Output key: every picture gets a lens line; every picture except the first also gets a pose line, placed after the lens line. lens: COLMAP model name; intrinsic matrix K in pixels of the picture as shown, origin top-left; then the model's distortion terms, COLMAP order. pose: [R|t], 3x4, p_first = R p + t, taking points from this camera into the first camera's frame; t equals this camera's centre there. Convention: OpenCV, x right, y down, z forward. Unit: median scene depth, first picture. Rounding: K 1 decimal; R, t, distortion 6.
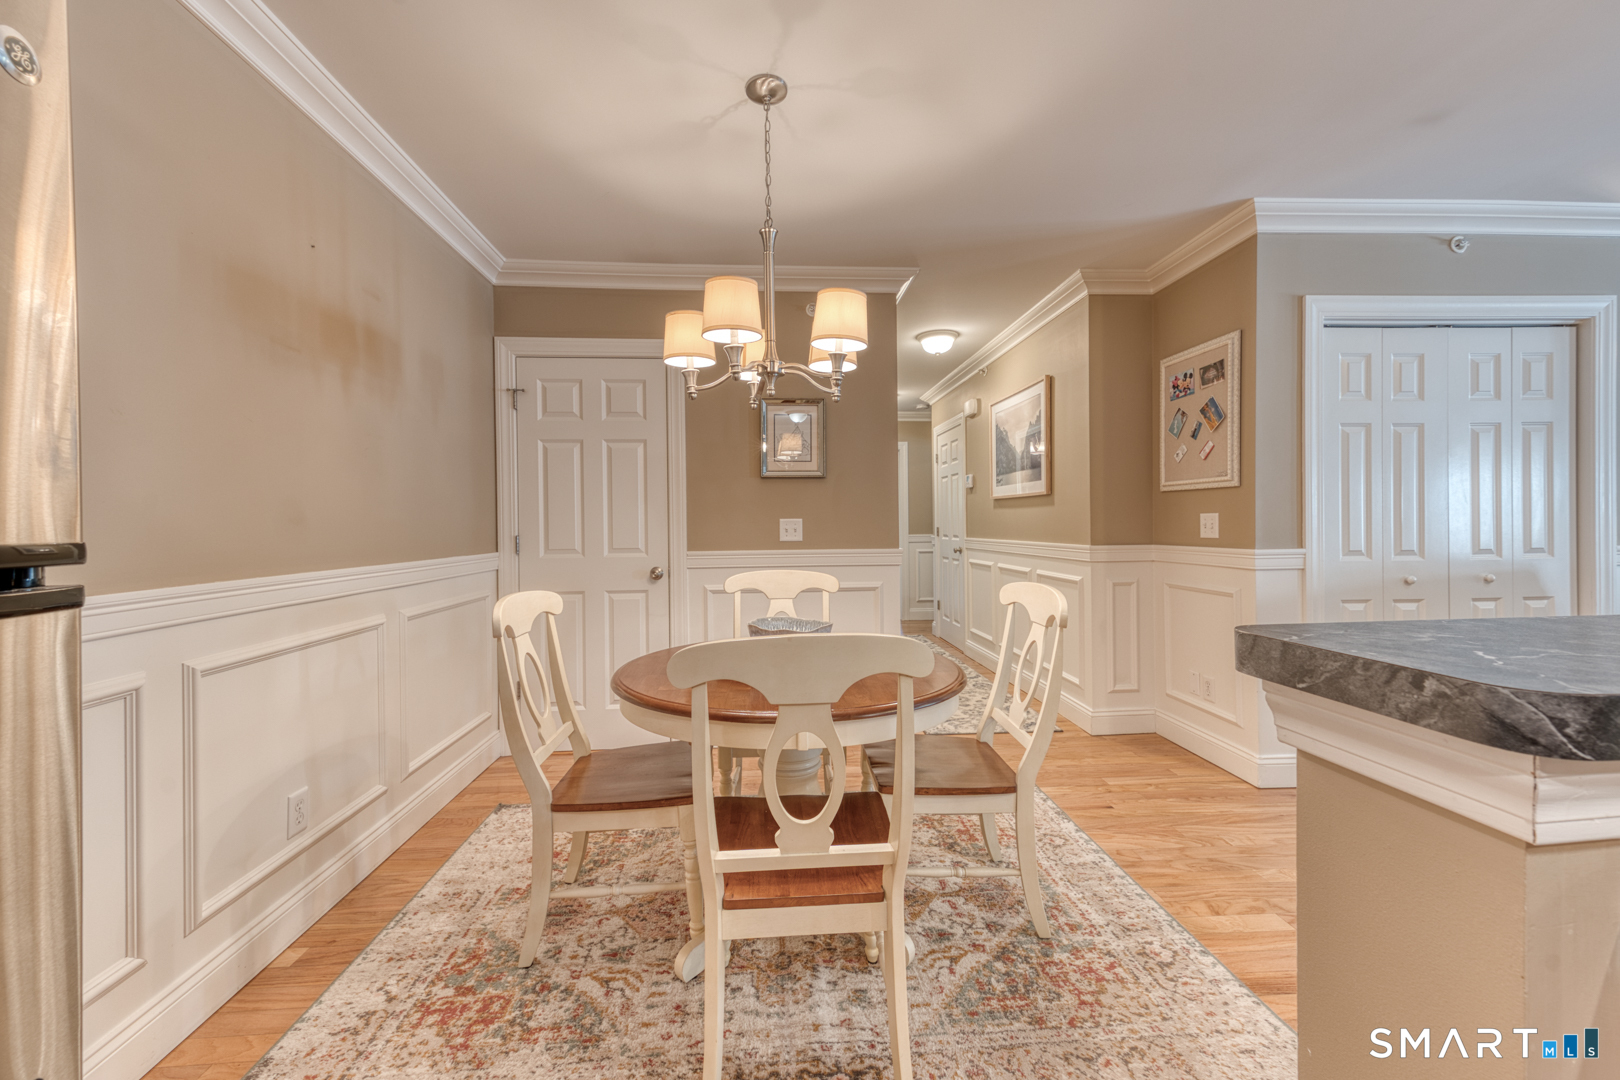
lens RADIAL K [[641.6, 0, 808.4], [0, 641.6, 529.4], [0, 0, 1]] dist [0.017390, 0.000354]
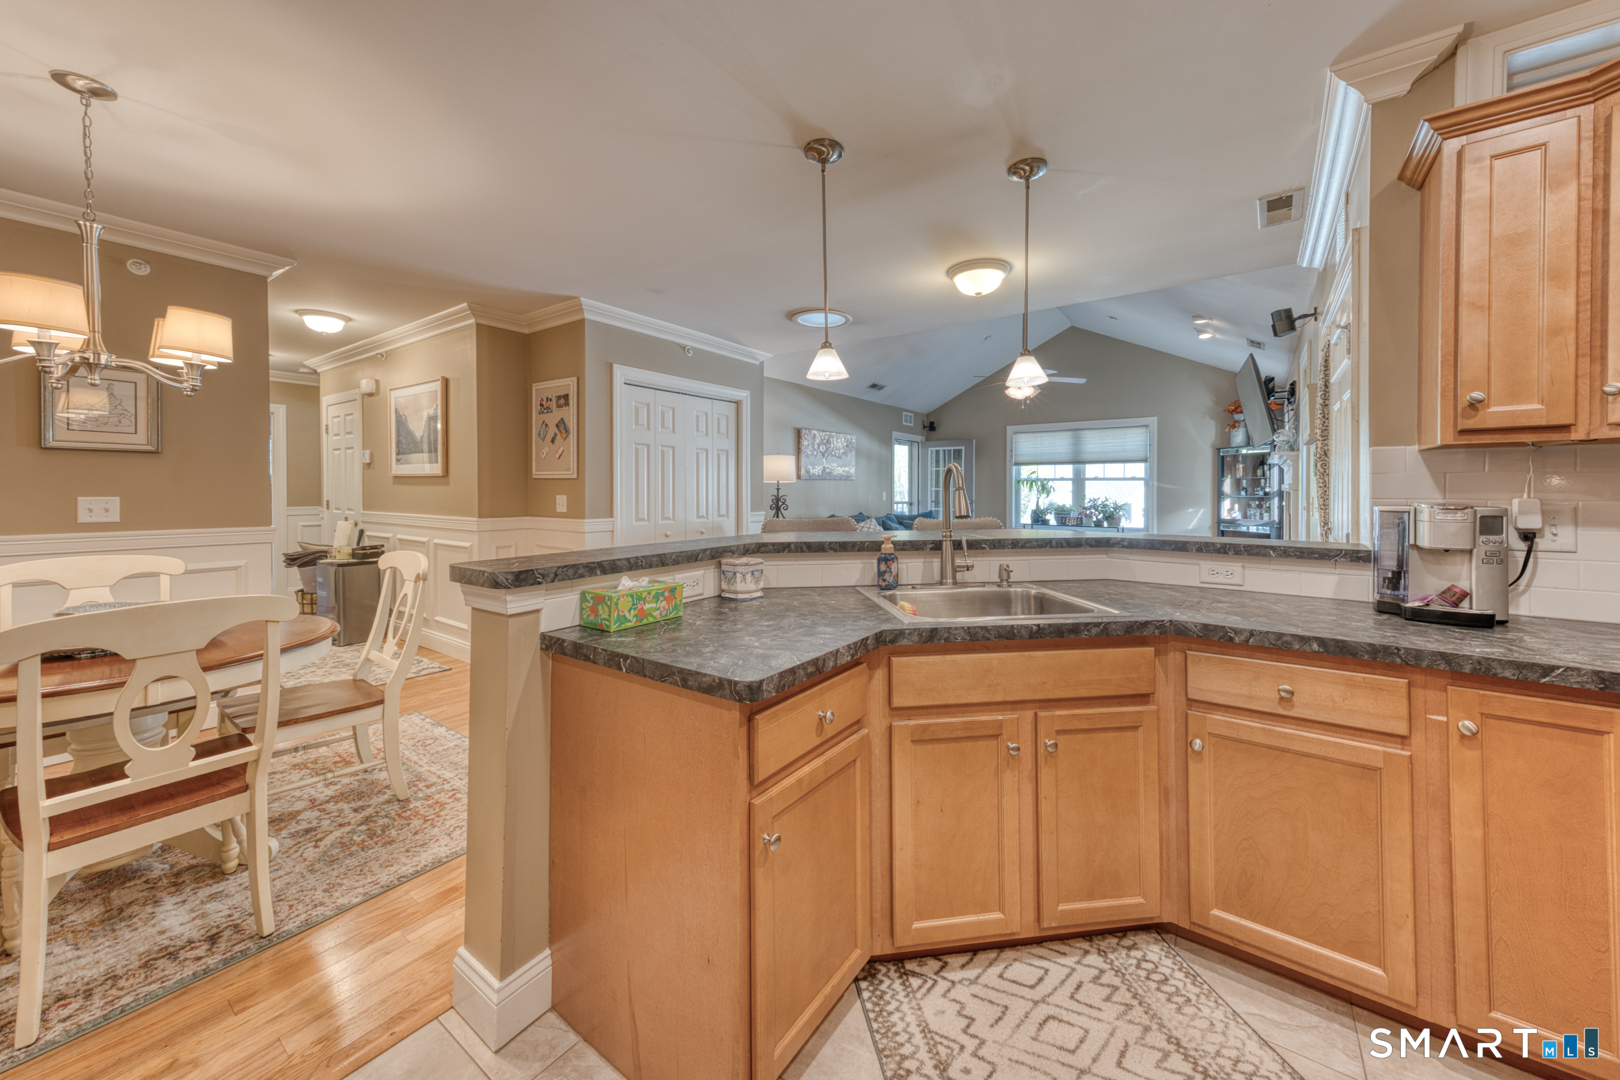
lens RADIAL K [[601.2, 0, 831.7], [0, 601.2, 496.5], [0, 0, 1]] dist [0.017843, 0.000449]
pose [[0.636949, 0.005250, 0.770888, -0.049188], [-0.006023, 0.999980, -0.001834, -0.026719], [-0.770882, -0.003475, 0.636968, -0.385340]]
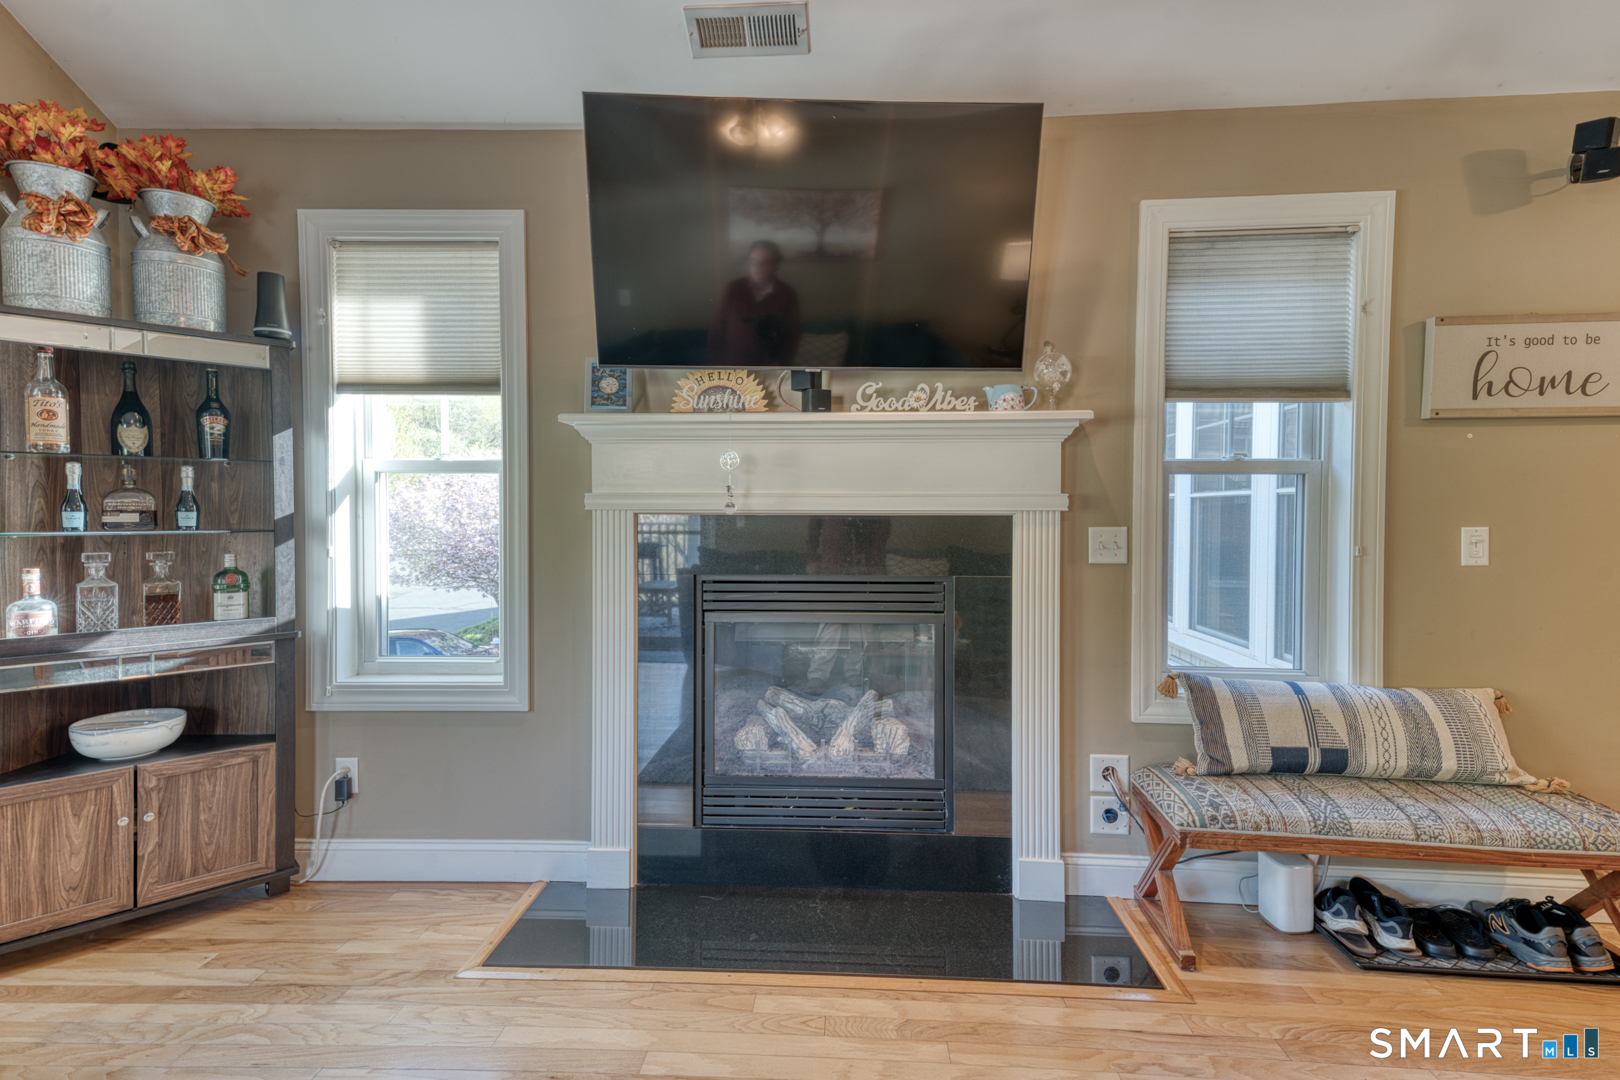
lens RADIAL K [[786.2, 0, 811.3], [0, 786.2, 536.1], [0, 0, 1]] dist [0.006424, 0.000736]
pose [[-0.993513, 0.003635, 0.113658, 2.233482], [0.007294, 0.999468, 0.031801, -0.060093], [-0.113482, 0.032424, -0.993011, 0.604195]]
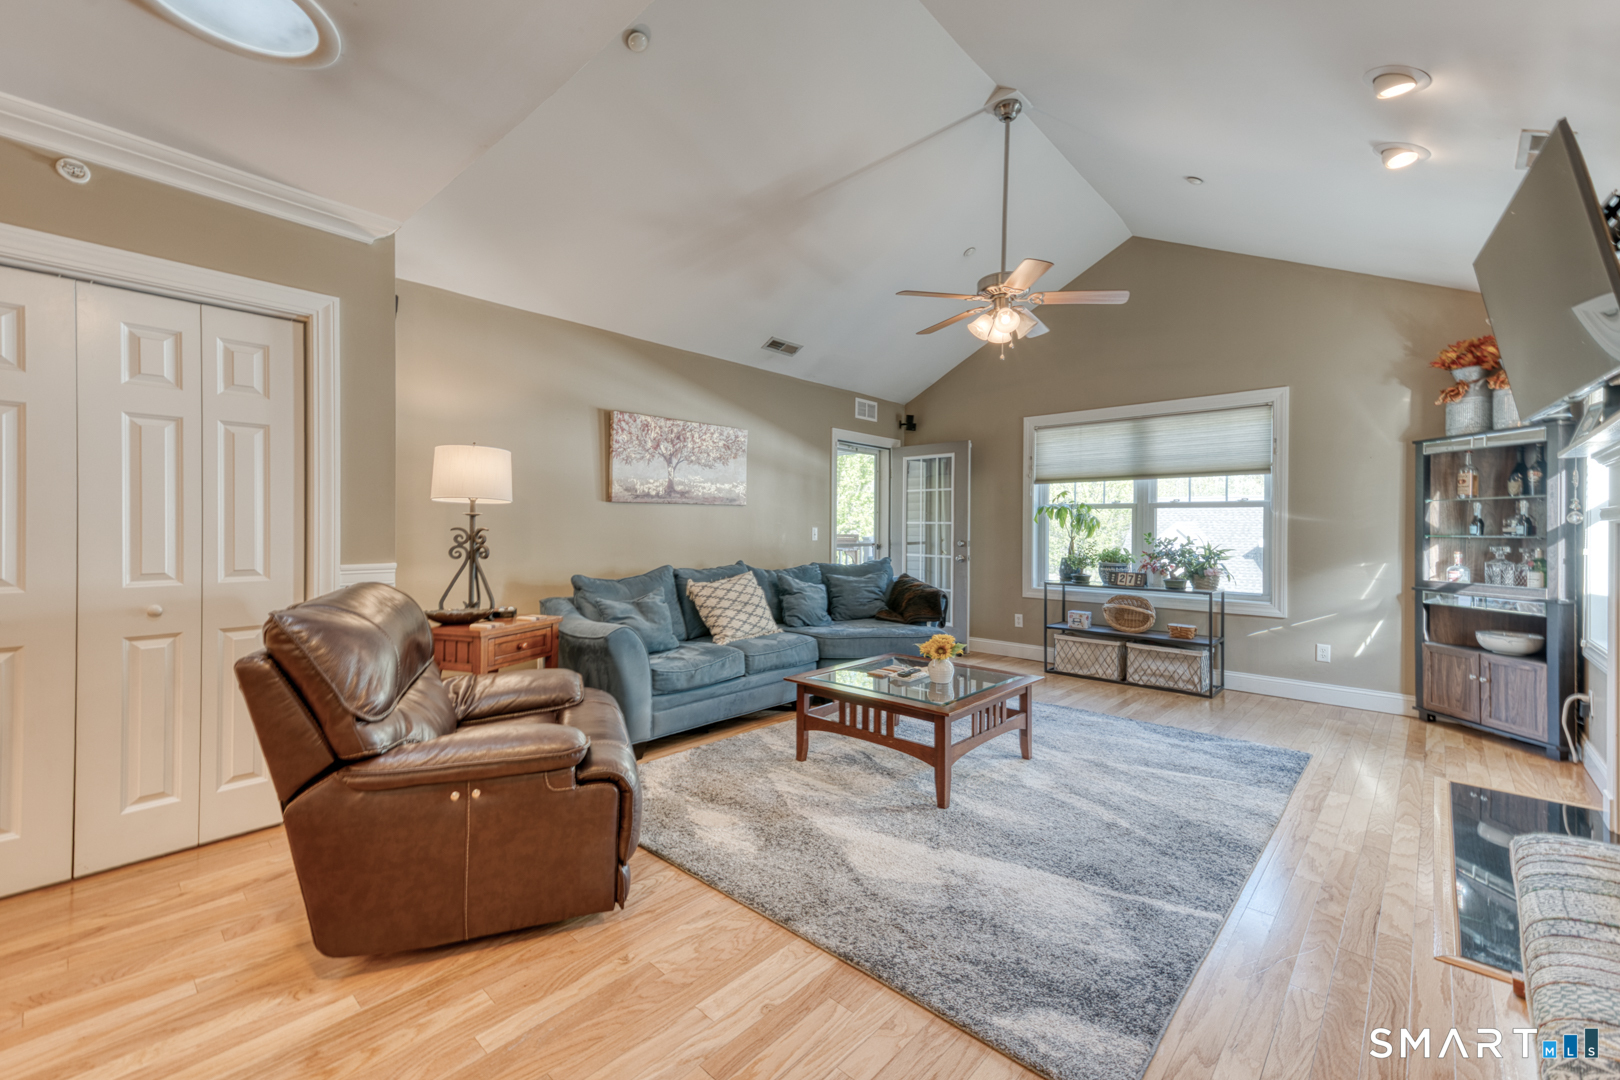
lens RADIAL K [[657.6, 0, 847.4], [0, 657.6, 536.5], [0, 0, 1]] dist [0.021819, 0.000910]
pose [[0.720350, 0.008997, 0.693552, 1.130303], [-0.012918, 0.999916, 0.000446, -0.026381], [-0.693490, -0.009280, 0.720406, -0.193450]]
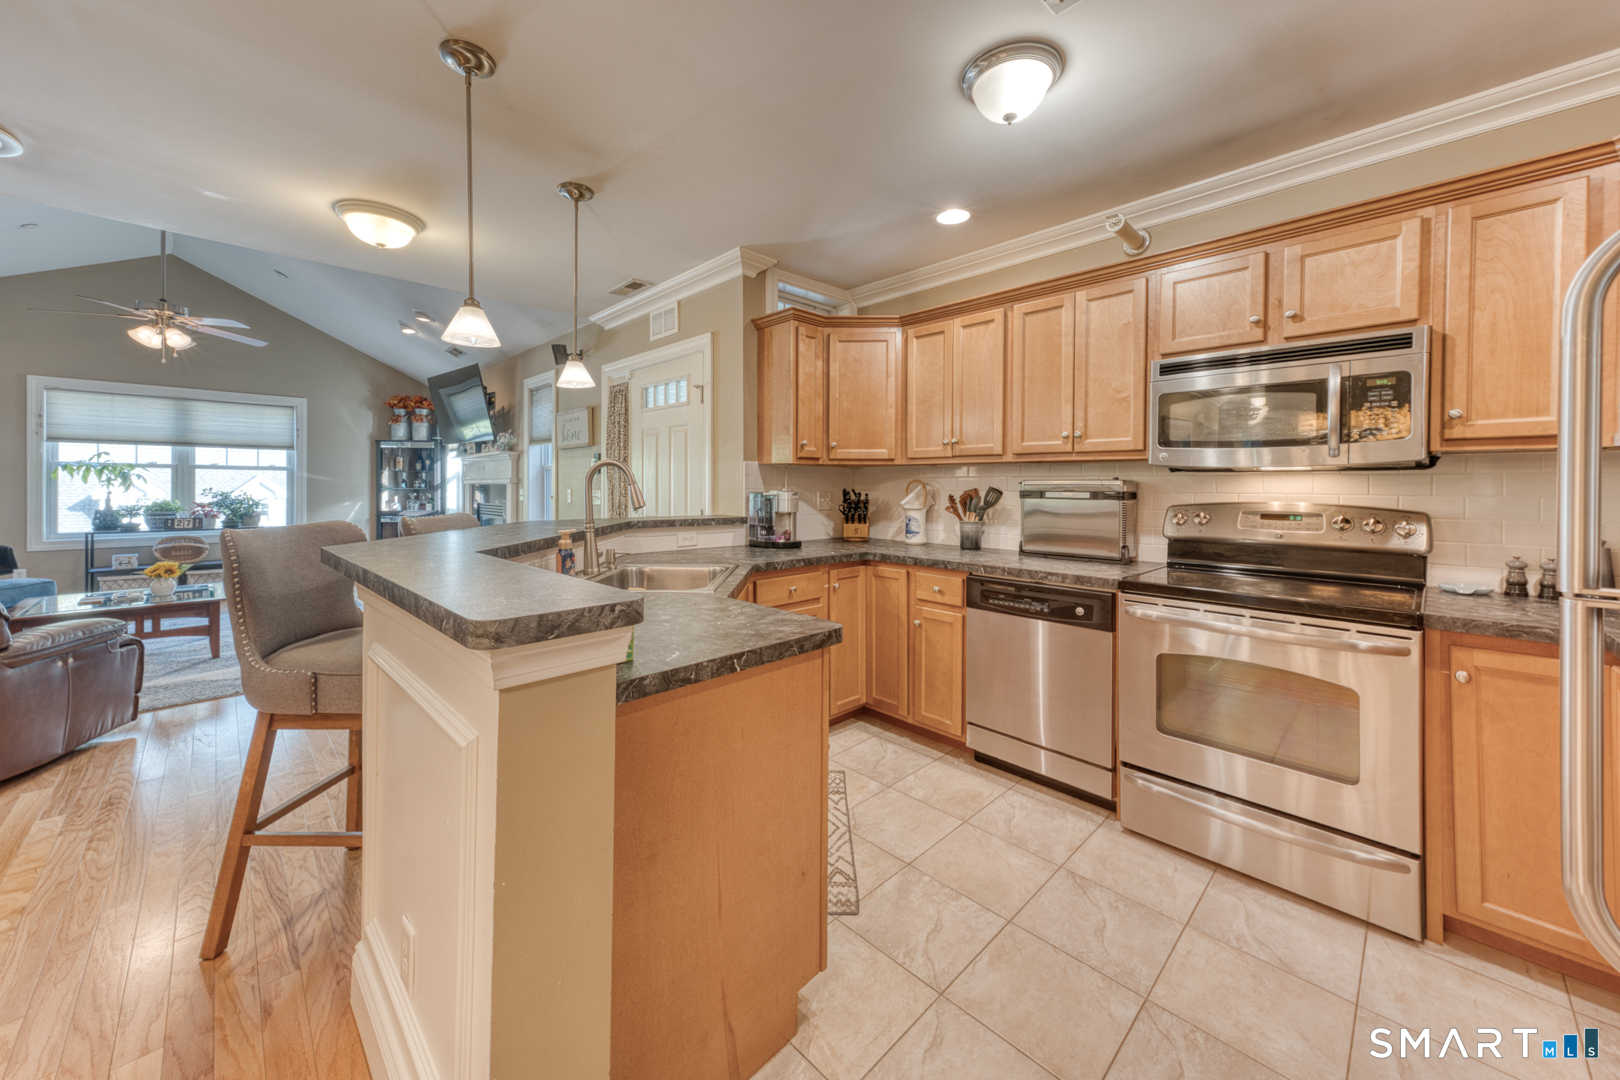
lens RADIAL K [[601.2, 0, 812.4], [0, 601.2, 494.3], [0, 0, 1]] dist [0.017843, 0.000449]
pose [[-0.651615, -0.001989, 0.758547, -0.168603], [0.005145, 0.999962, 0.007042, -0.026755], [-0.758532, 0.008492, -0.651580, 0.283857]]
